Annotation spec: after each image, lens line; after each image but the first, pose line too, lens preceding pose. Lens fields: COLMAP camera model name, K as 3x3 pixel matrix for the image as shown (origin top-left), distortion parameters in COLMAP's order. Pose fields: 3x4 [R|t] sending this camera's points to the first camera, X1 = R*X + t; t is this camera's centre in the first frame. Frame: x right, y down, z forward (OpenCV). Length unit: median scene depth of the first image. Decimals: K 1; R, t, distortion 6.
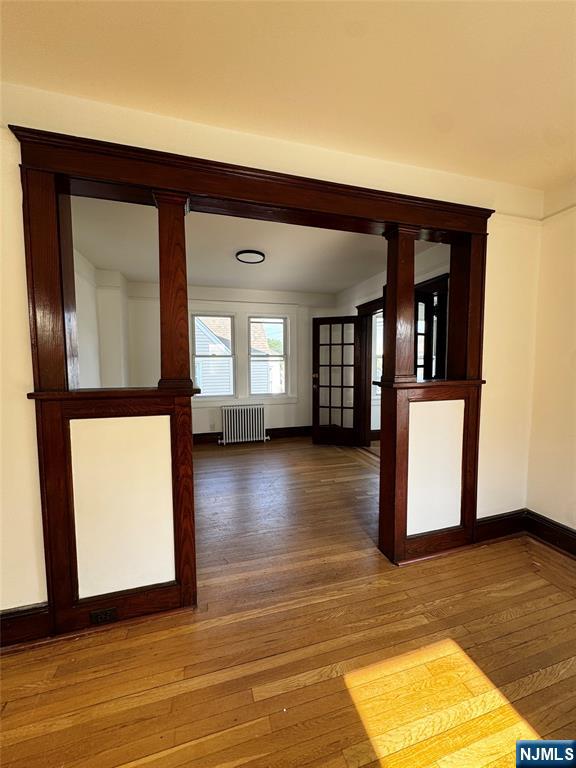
lens RADIAL K [[305.4, 0, 288.6], [0, 305.4, 383.0], [0, 0, 1]] dist [-0.006035, 0.000311]
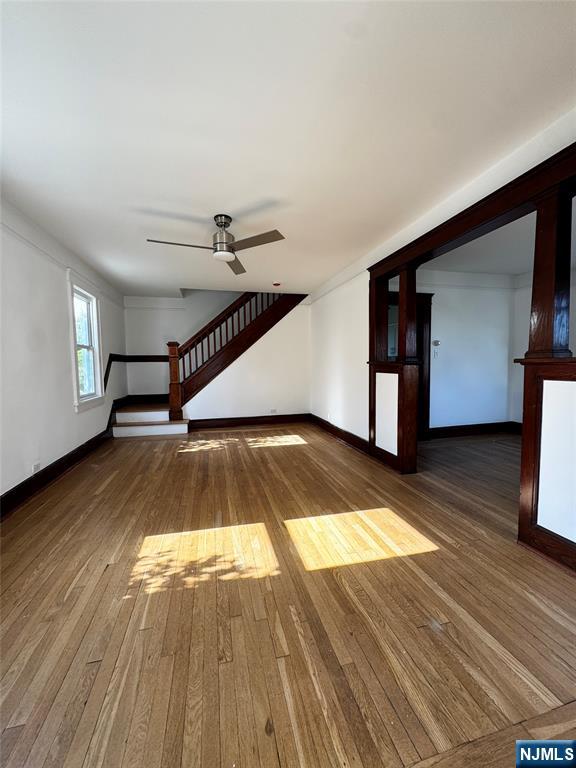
lens RADIAL K [[305.4, 0, 289.5], [0, 305.4, 386.2], [0, 0, 1]] dist [-0.006035, 0.000311]
pose [[-0.030397, 0.078875, -0.996421, 1.466116], [-0.052307, 0.995390, 0.080389, 0.052574], [0.998168, 0.054563, -0.026131, 0.277492]]
